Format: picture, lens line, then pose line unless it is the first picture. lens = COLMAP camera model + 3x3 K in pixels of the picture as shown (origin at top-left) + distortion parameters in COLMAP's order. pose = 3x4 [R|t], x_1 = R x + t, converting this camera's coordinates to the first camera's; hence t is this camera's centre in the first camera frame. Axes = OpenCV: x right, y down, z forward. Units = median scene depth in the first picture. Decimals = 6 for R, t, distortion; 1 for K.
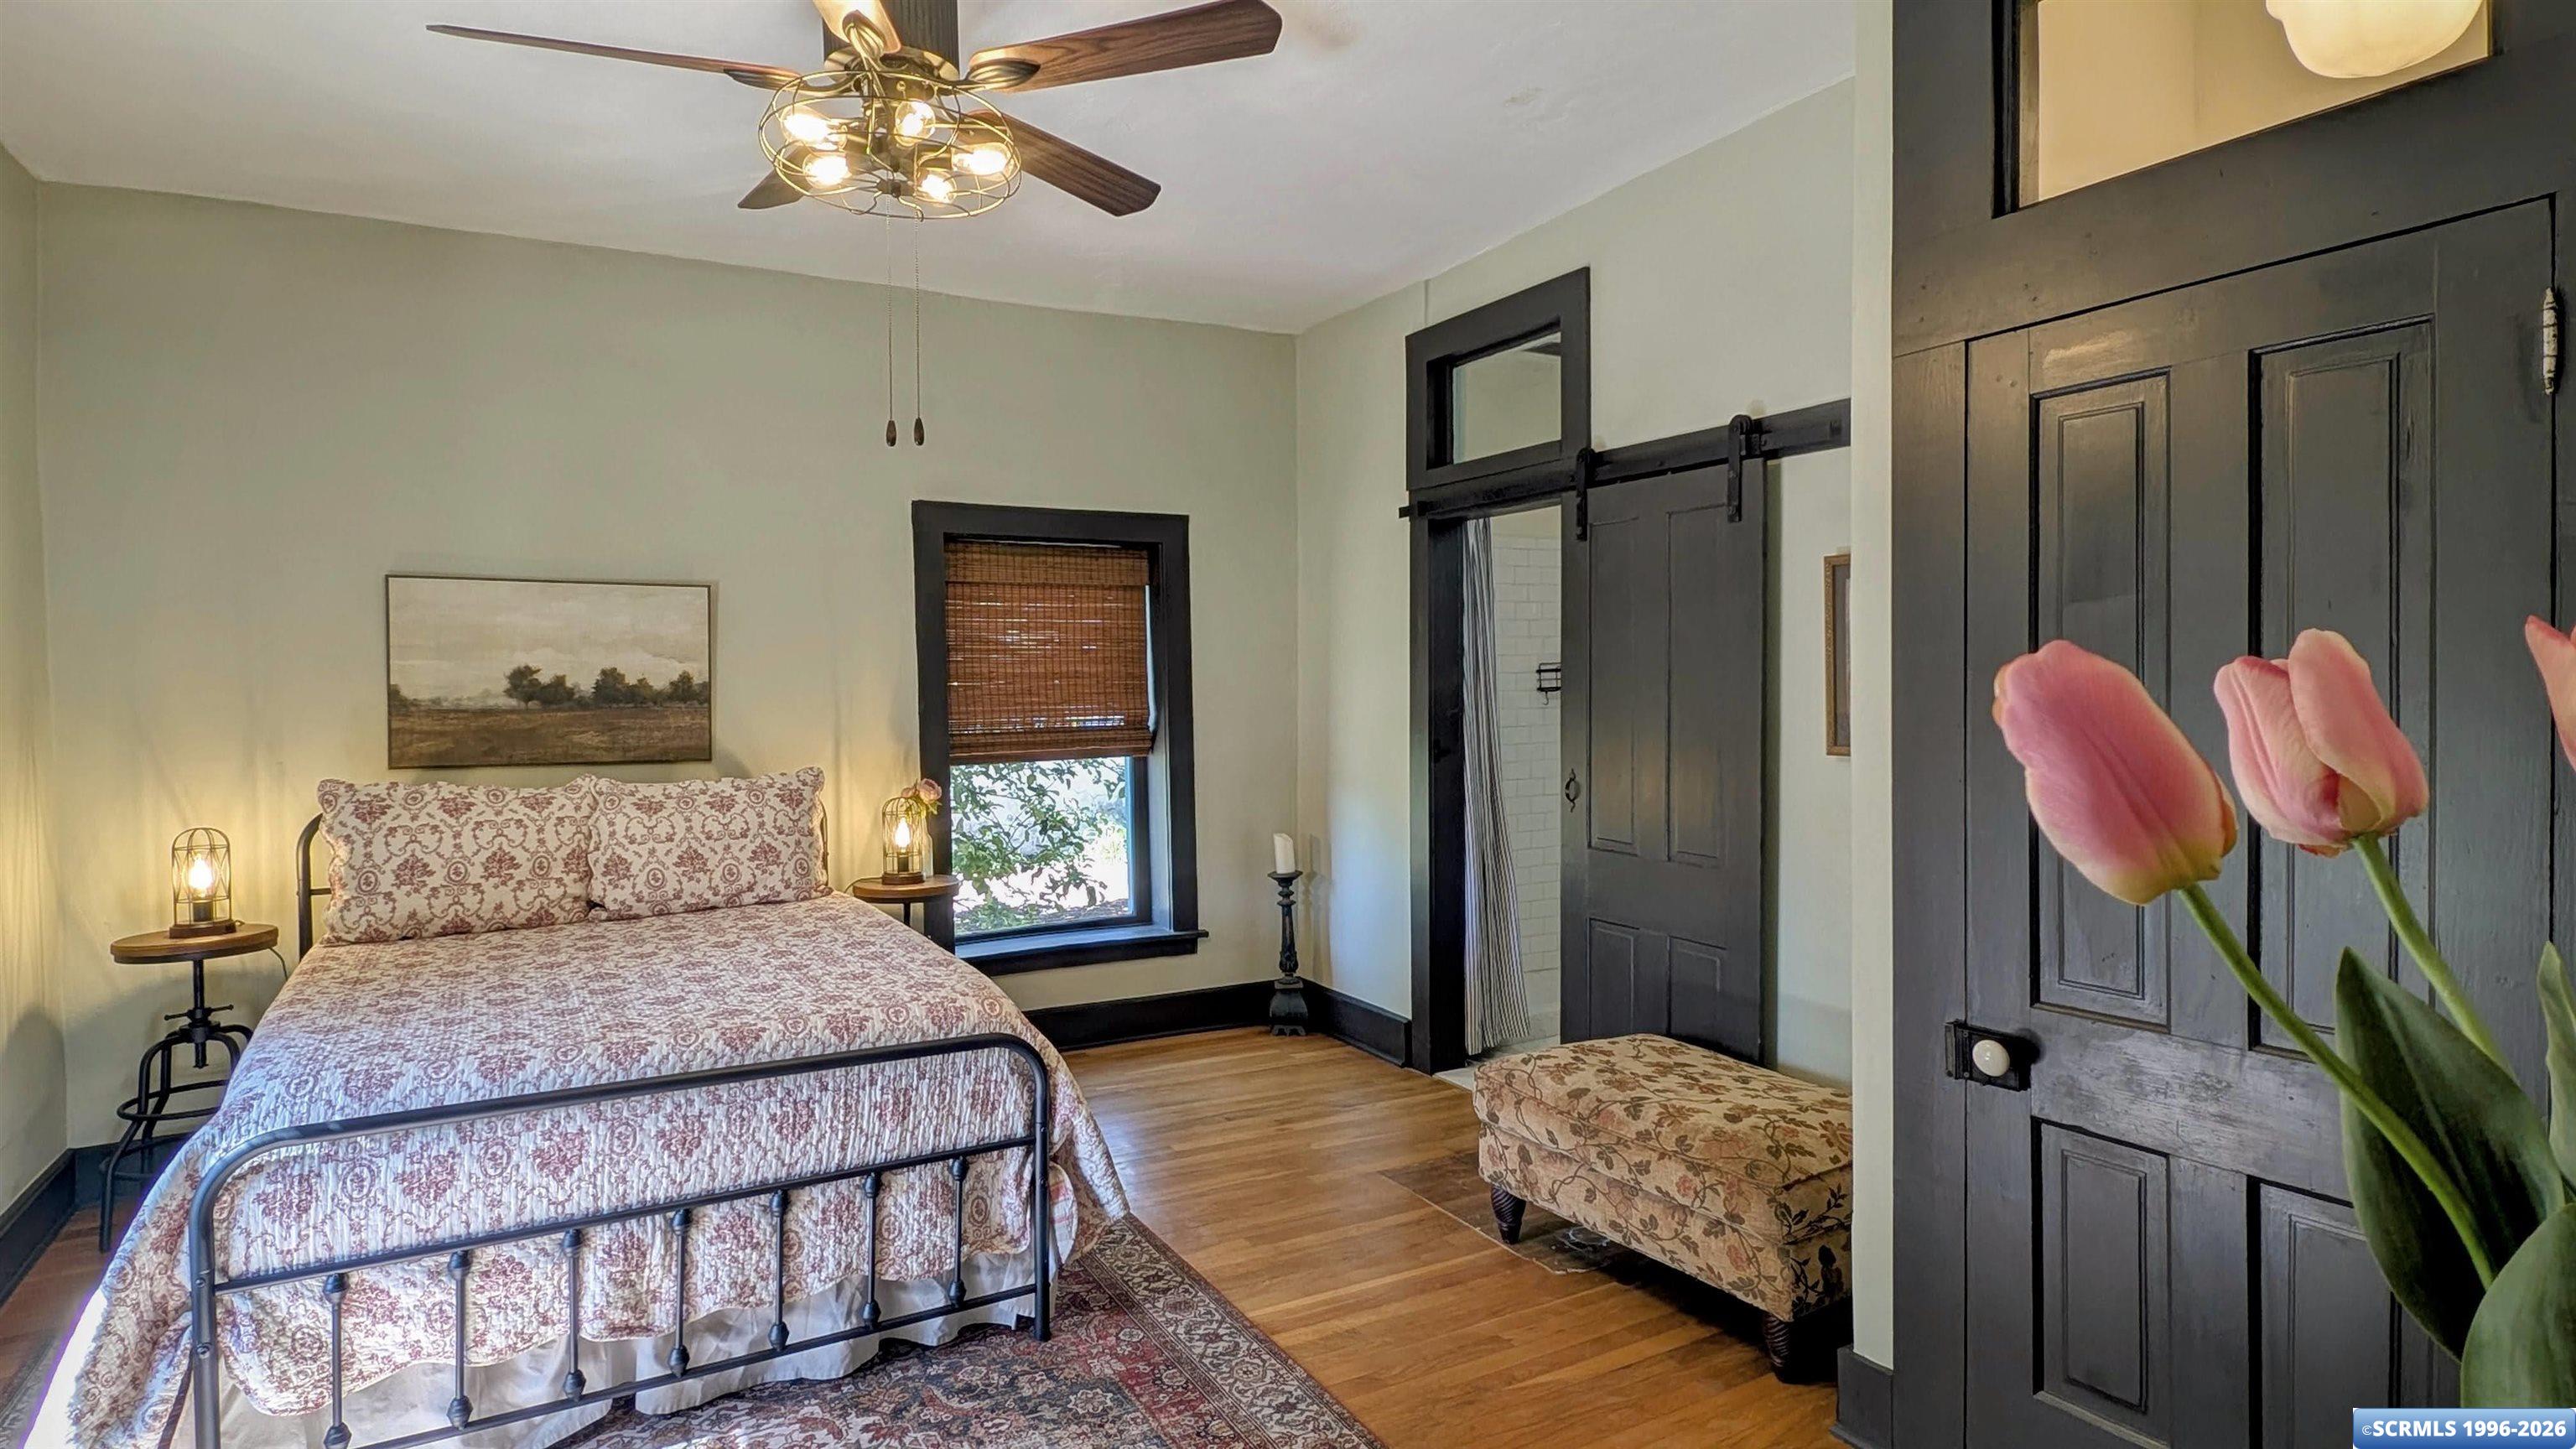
lens RADIAL K [[1374.5, 0, 1276.7], [0, 1374.5, 718.3], [0, 0, 1]] dist [0.009082, -0.004014]
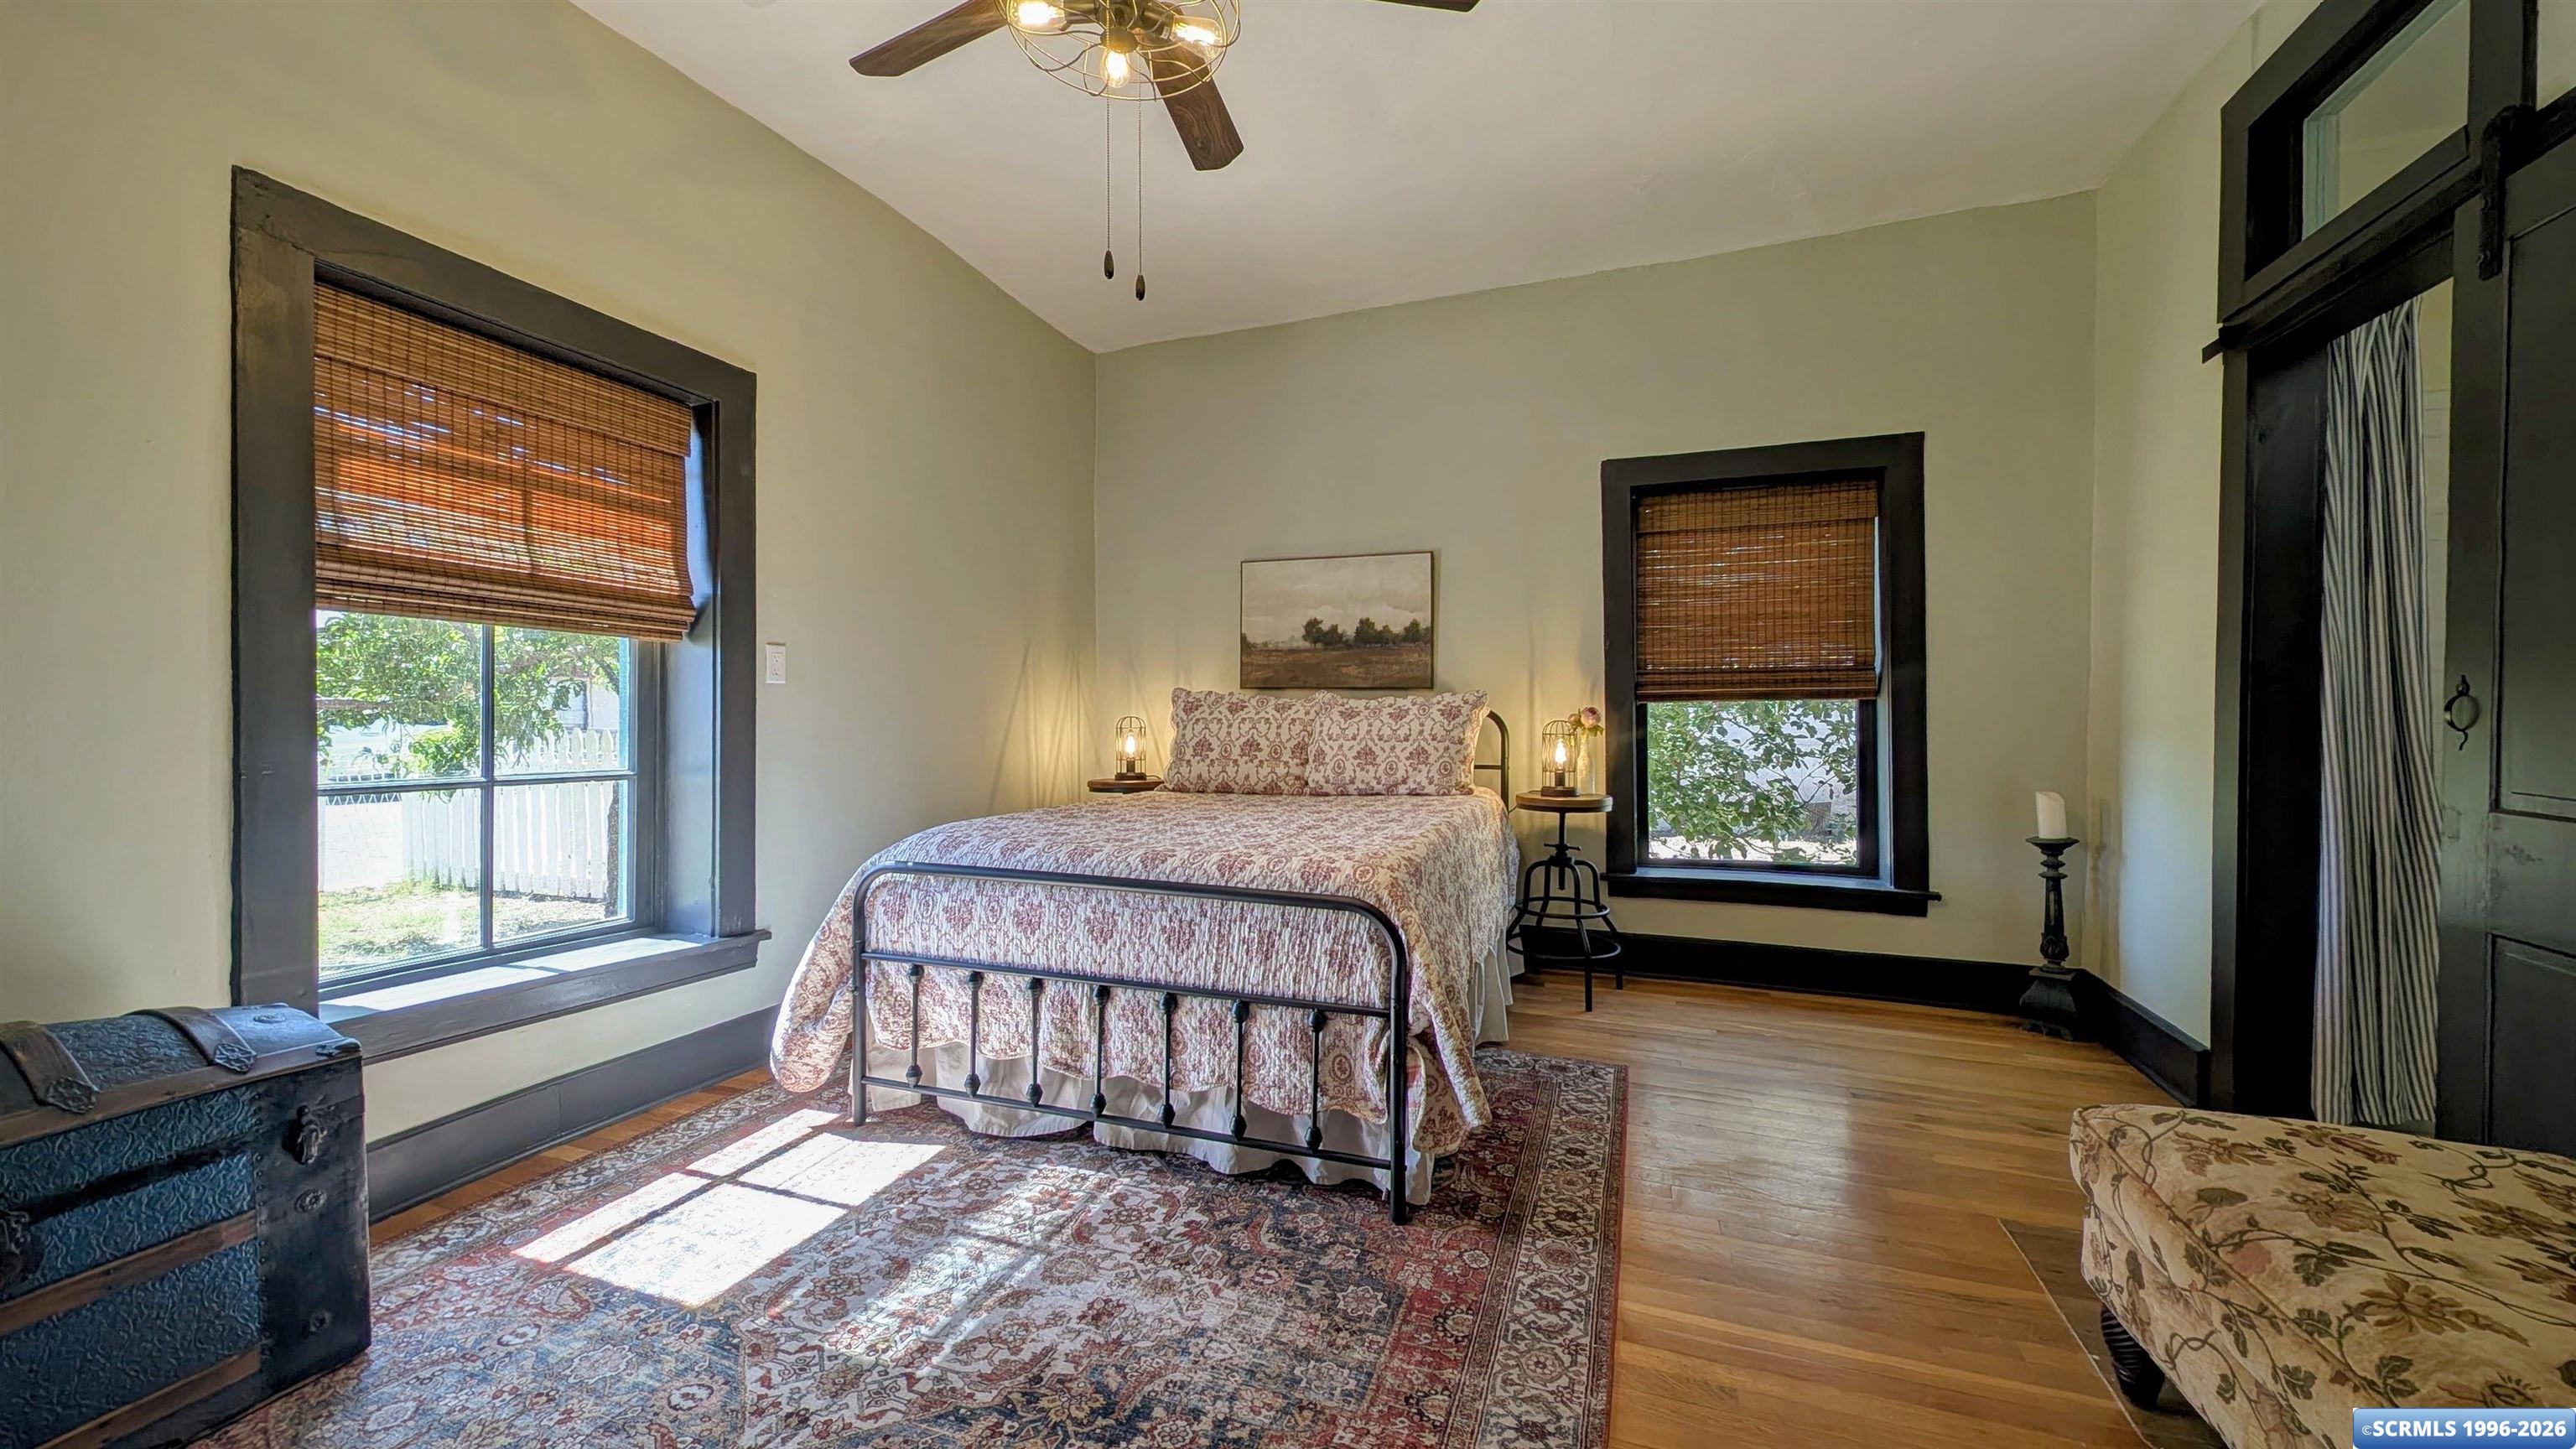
lens RADIAL K [[967.5, 0, 1279.0], [0, 967.5, 720.8], [0, 0, 1]] dist [0.003963, -0.002589]
pose [[0.633764, 0.017969, -0.773318, 0.228437], [-0.026210, 0.999655, 0.001749, 0.073709], [0.773082, 0.019160, 0.634016, 0.374105]]
